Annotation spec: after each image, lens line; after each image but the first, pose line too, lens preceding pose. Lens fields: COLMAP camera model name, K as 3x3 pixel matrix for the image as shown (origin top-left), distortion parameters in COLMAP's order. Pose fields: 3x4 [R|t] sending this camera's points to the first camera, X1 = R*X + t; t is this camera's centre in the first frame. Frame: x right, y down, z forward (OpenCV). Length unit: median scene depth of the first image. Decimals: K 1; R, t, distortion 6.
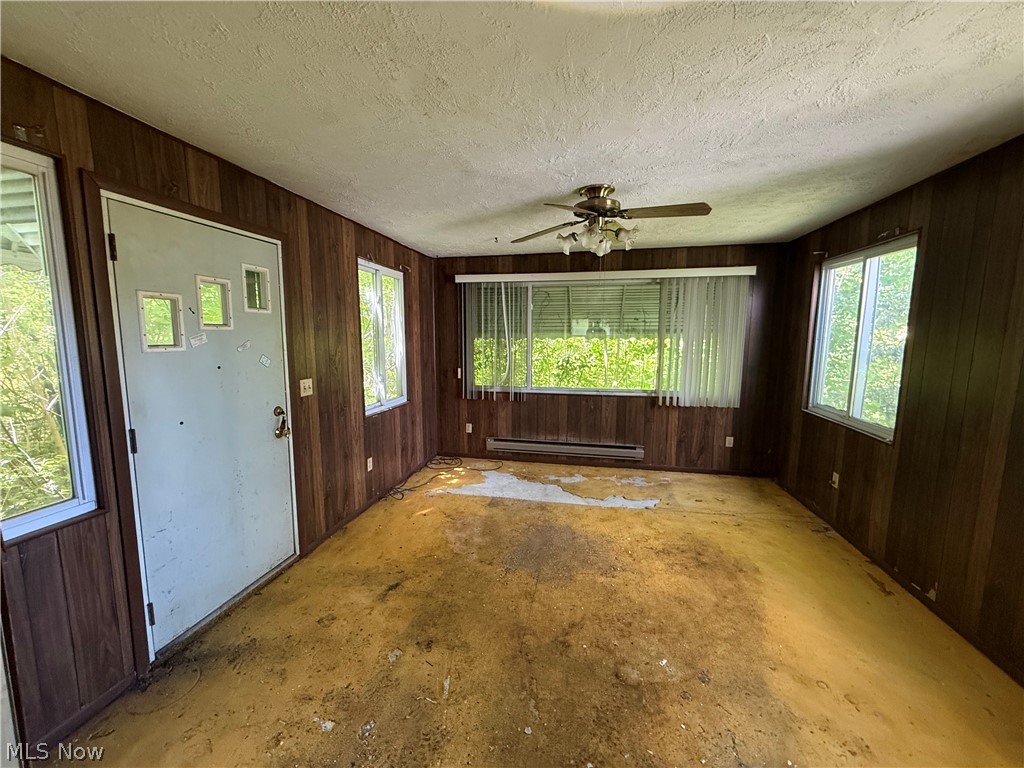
lens RADIAL K [[409.5, 0, 512.0], [0, 409.5, 384.0], [0, 0, 1]] dist [-0.000932, -0.000185]
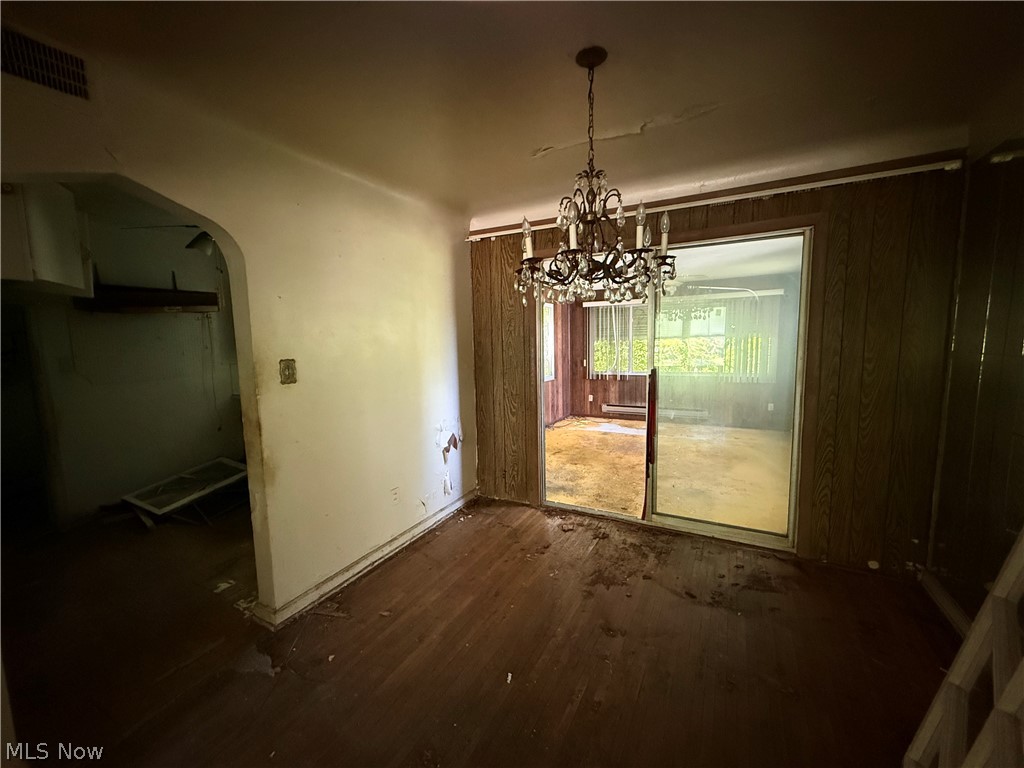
lens RADIAL K [[409.5, 0, 512.0], [0, 409.5, 384.0], [0, 0, 1]] dist [-0.000932, -0.000185]
pose [[0.959000, 0.005121, -0.283359, 0.052395], [-0.008880, 0.999889, -0.011981, 0.077625], [0.283266, 0.014006, 0.958939, -0.616299]]
